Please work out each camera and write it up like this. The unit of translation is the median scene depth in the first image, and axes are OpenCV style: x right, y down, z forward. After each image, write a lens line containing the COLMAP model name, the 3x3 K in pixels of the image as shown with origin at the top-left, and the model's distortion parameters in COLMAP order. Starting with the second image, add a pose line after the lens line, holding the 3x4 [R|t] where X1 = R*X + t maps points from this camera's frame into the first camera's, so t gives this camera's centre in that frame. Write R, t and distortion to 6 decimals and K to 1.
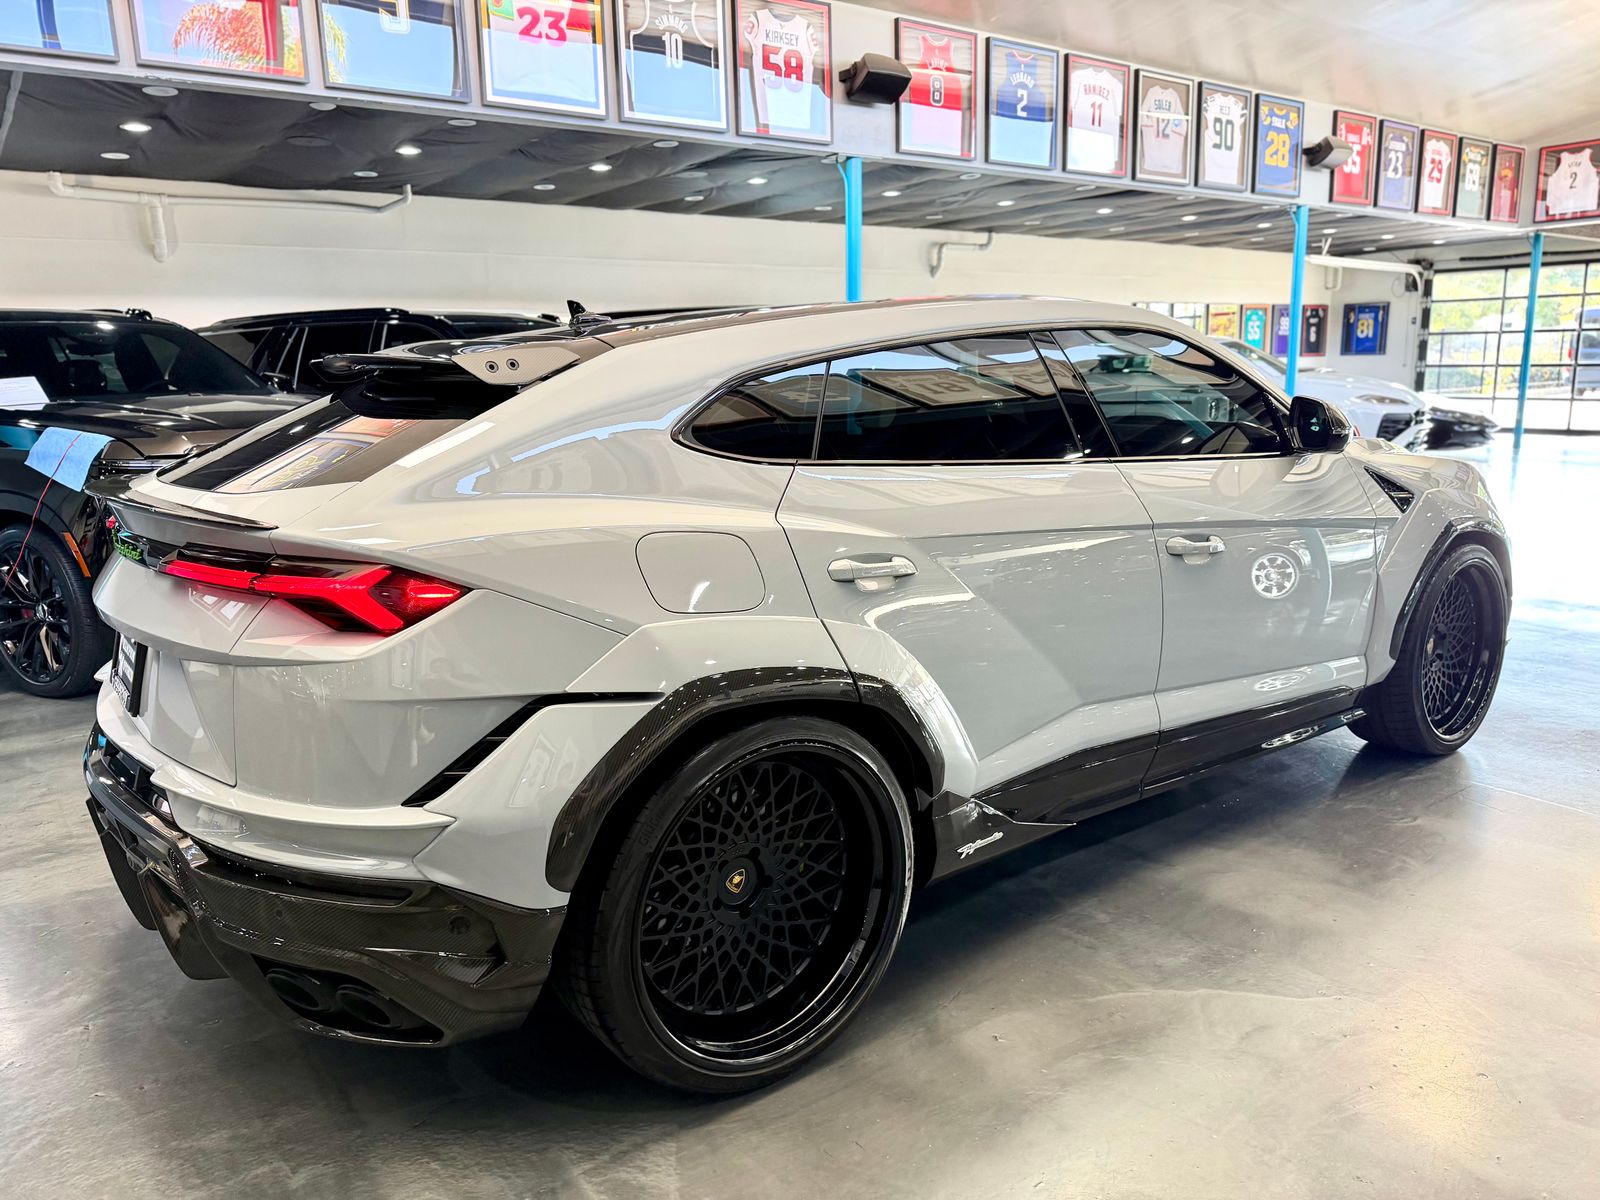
lens RADIAL K [[1147.2, 0, 800.0], [0, 1147.2, 600.0], [0, 0, 1]] dist [0.037120, -0.051965]
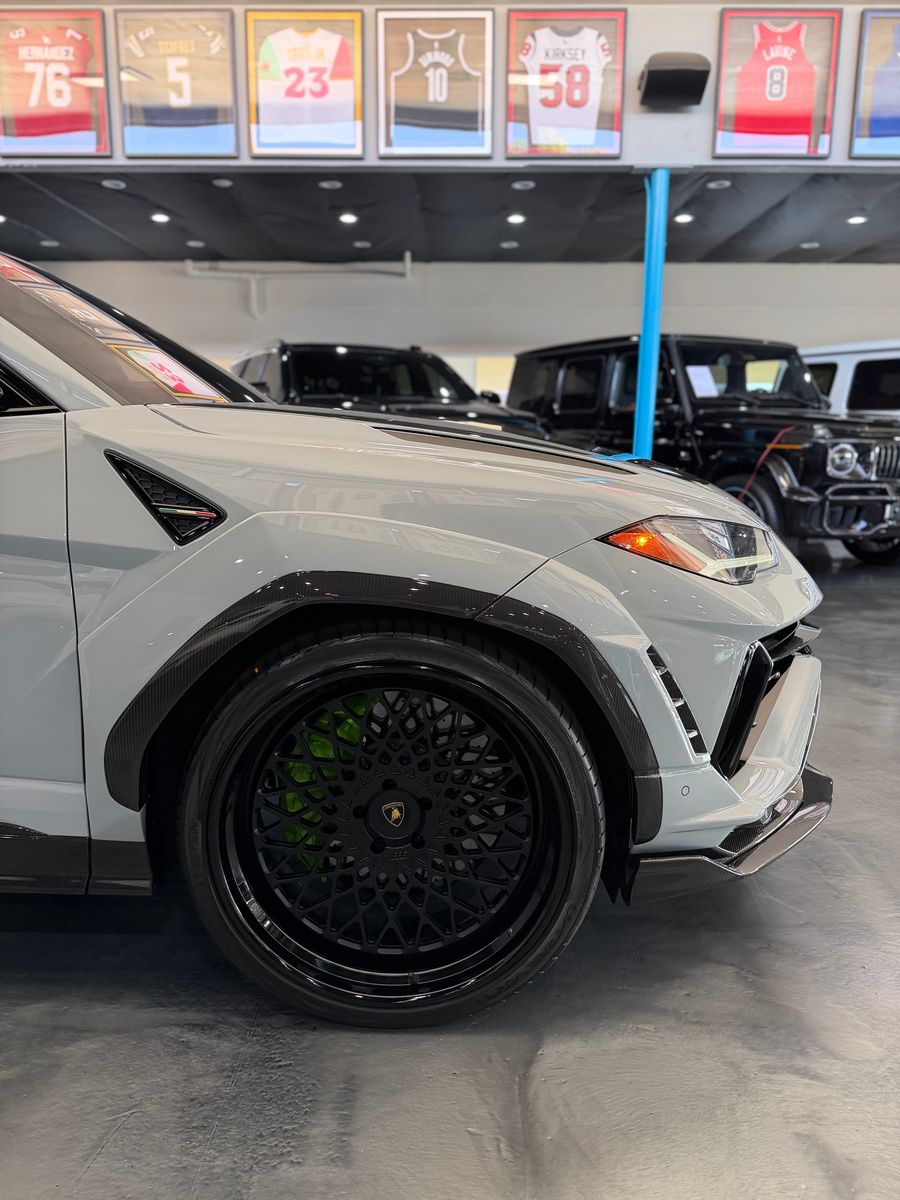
lens RADIAL K [[850.8, 0, 450.0], [0, 850.8, 600.0], [0, 0, 1]] dist [0.023895, -0.034411]
pose [[0.788216, 0.150558, -0.596698, 0.417616], [-0.149981, 0.987372, 0.051013, -0.042956], [0.596843, 0.049284, 0.800843, 0.370758]]
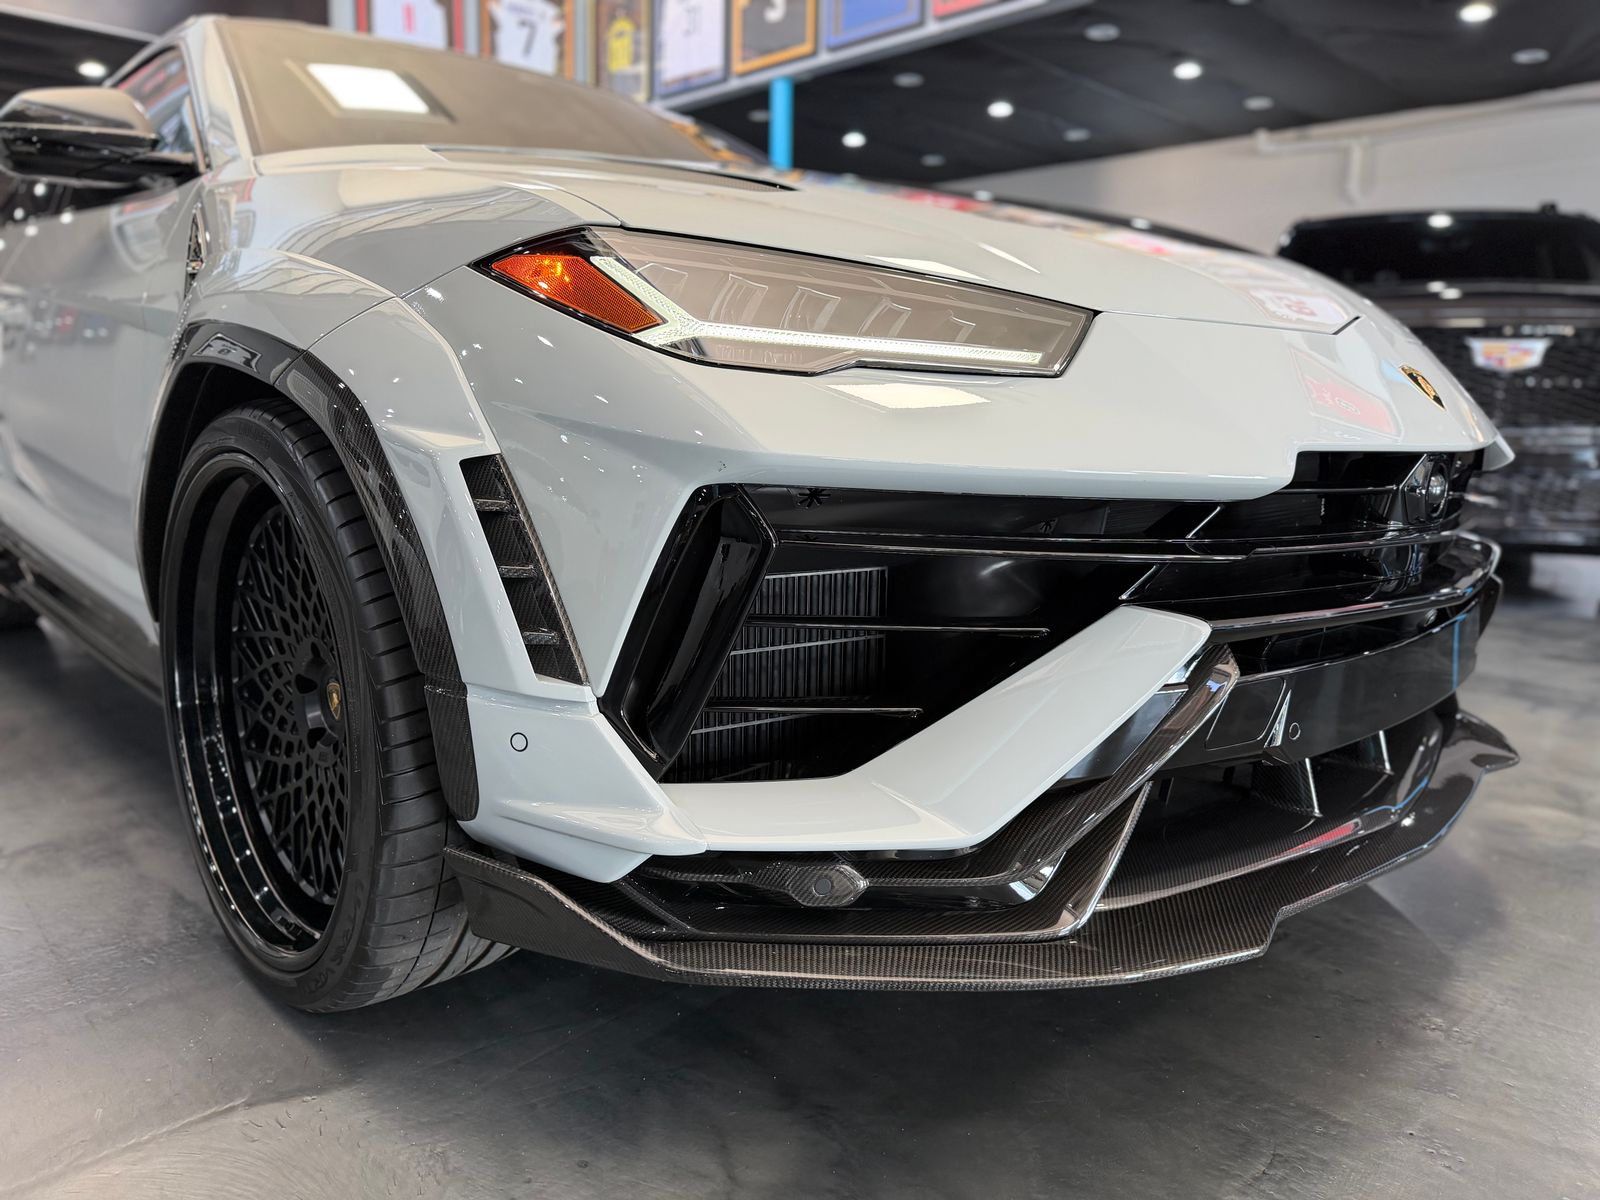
lens RADIAL K [[1146.9, 0, 793.7], [0, 1146.9, 611.7], [0, 0, 1]] dist [-0.012681, -0.000023]
pose [[0.110753, 0.207251, -0.971998, 0.485454], [-0.219302, 0.959004, 0.179493, -0.044670], [0.969350, 0.193282, 0.151663, 0.575335]]
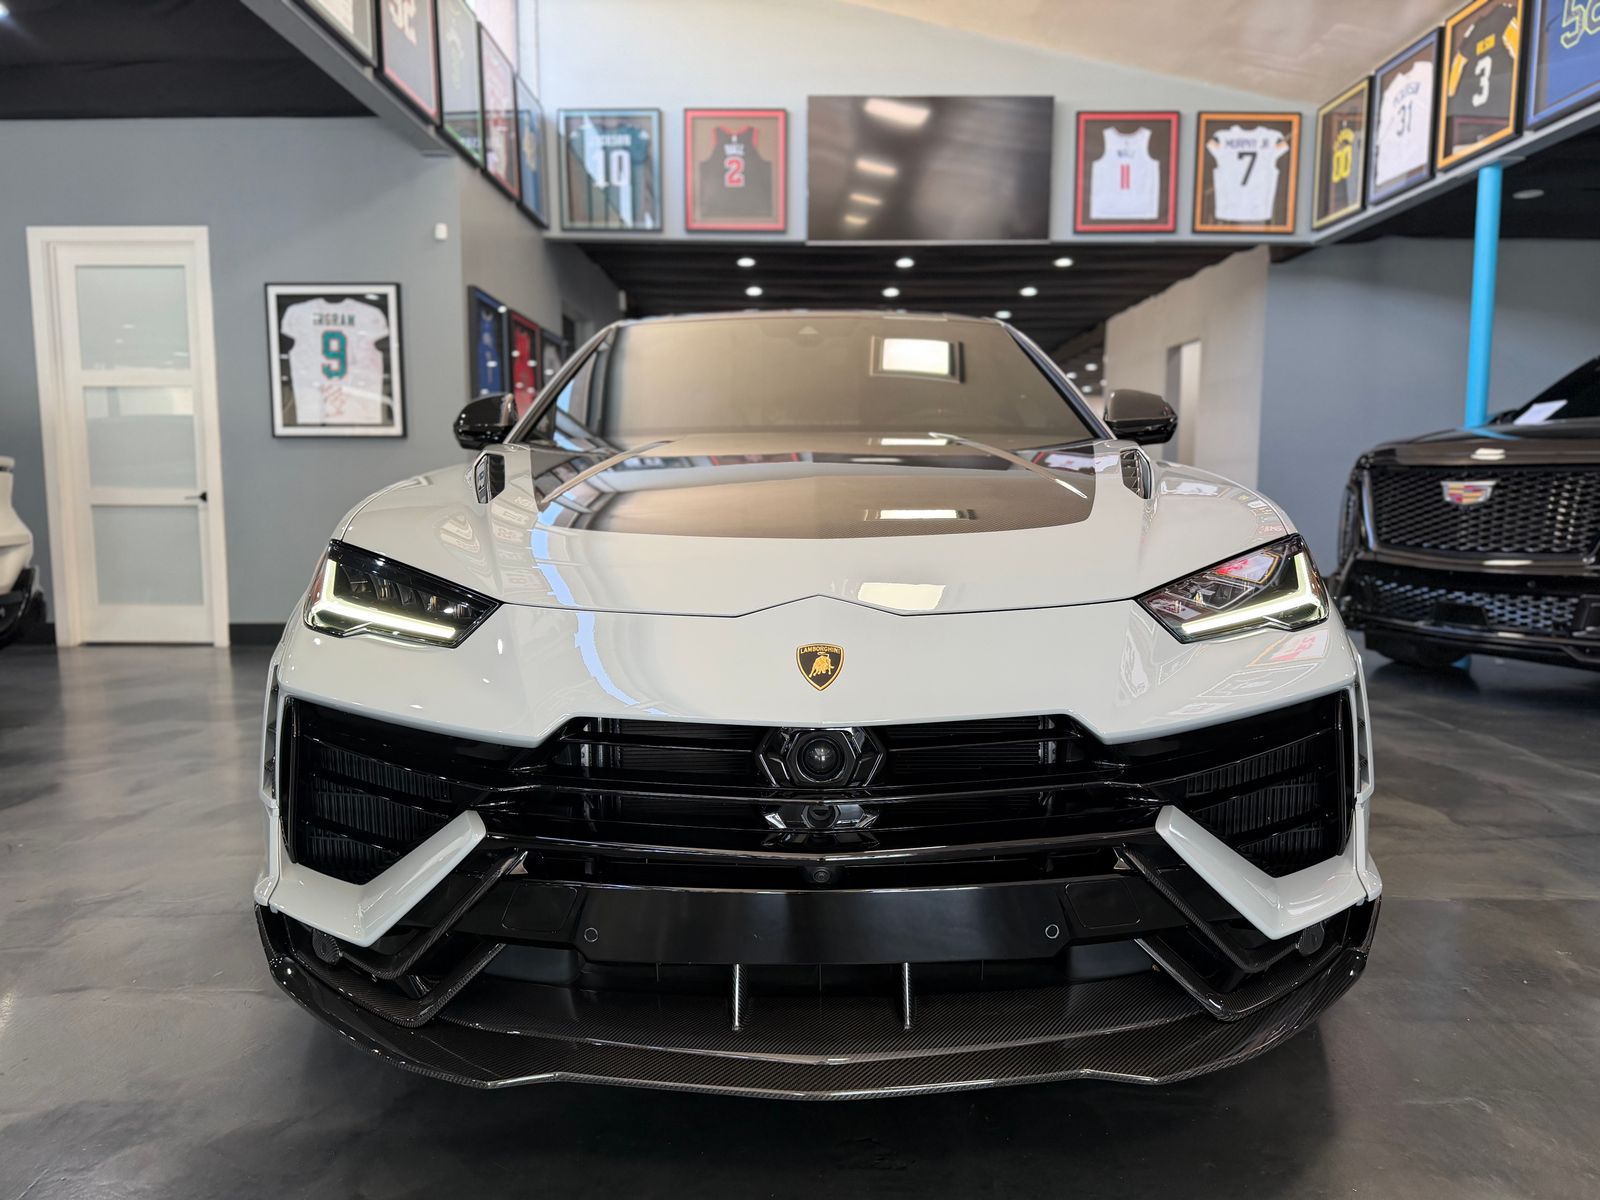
lens RADIAL K [[1143.3, 0, 805.0], [0, 1143.3, 603.0], [0, 0, 1]] dist [-0.001017, -0.003530]
pose [[-0.594643, 0.114935, -0.795732, 0.480005], [-0.142585, 0.958964, 0.245065, -0.123236], [0.791245, 0.259185, -0.553853, 0.781669]]
